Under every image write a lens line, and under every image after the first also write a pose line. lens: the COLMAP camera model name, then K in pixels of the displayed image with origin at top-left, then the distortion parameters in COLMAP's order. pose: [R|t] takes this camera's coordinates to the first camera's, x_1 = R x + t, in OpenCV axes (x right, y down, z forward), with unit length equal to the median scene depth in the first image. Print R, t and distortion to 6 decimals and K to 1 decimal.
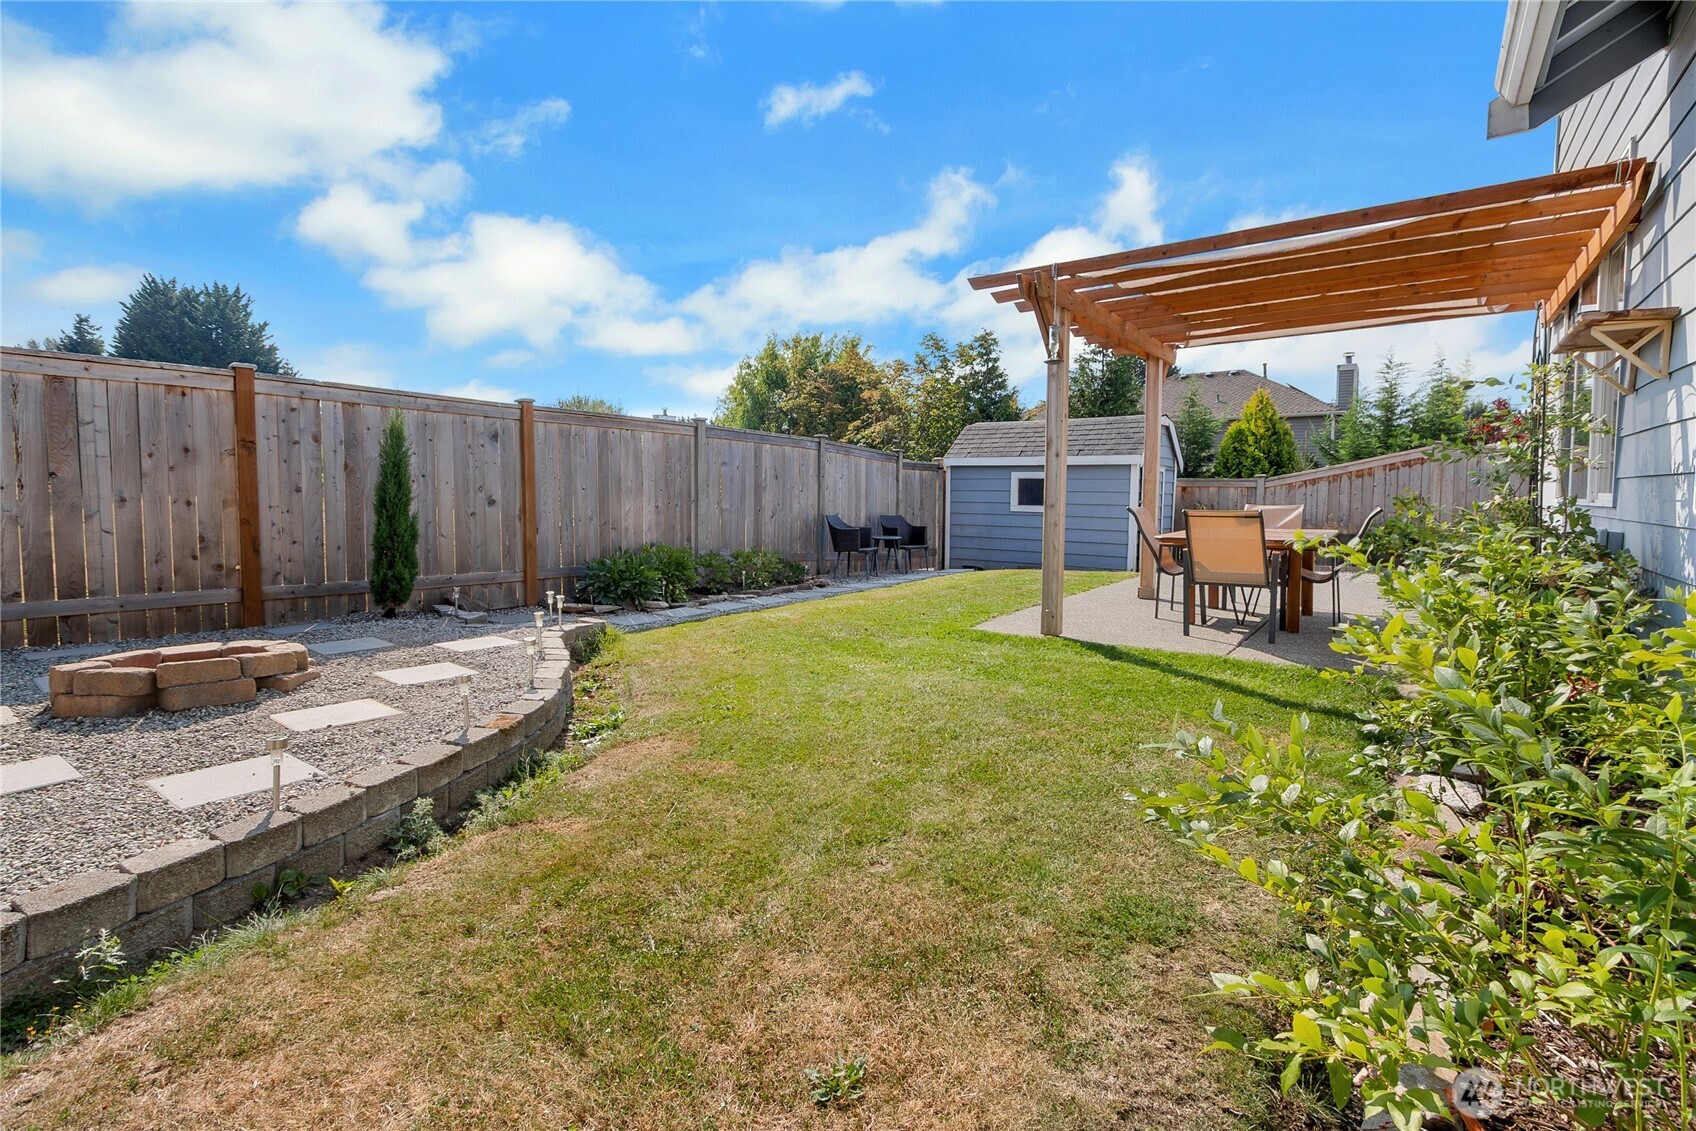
lens RADIAL K [[800.4, 0, 845.3], [0, 800.4, 544.5], [0, 0, 1]] dist [0.000864, -0.000105]
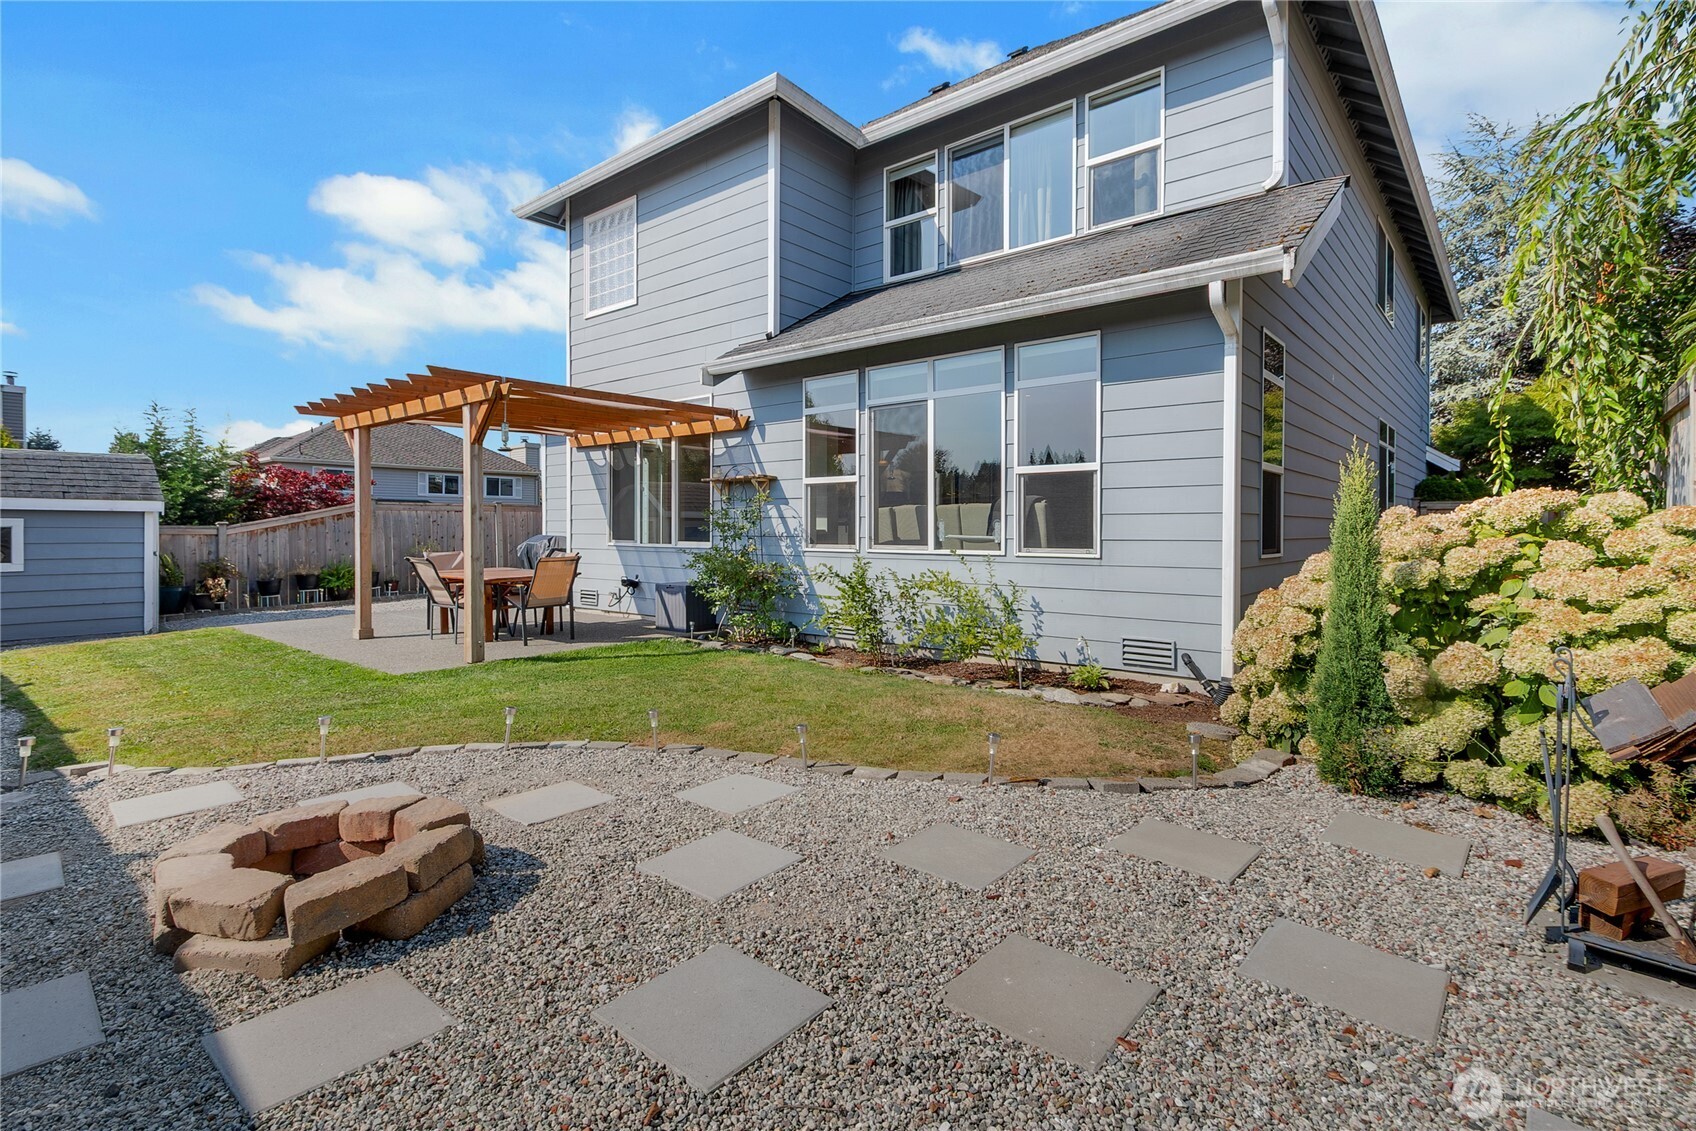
lens RADIAL K [[800.4, 0, 845.3], [0, 800.4, 544.5], [0, 0, 1]] dist [0.000864, -0.000105]
pose [[0.077528, -0.023574, 0.996711, -0.445913], [0.068680, 0.997472, 0.018250, -0.024600], [-0.994622, 0.067039, 0.078951, 0.146637]]
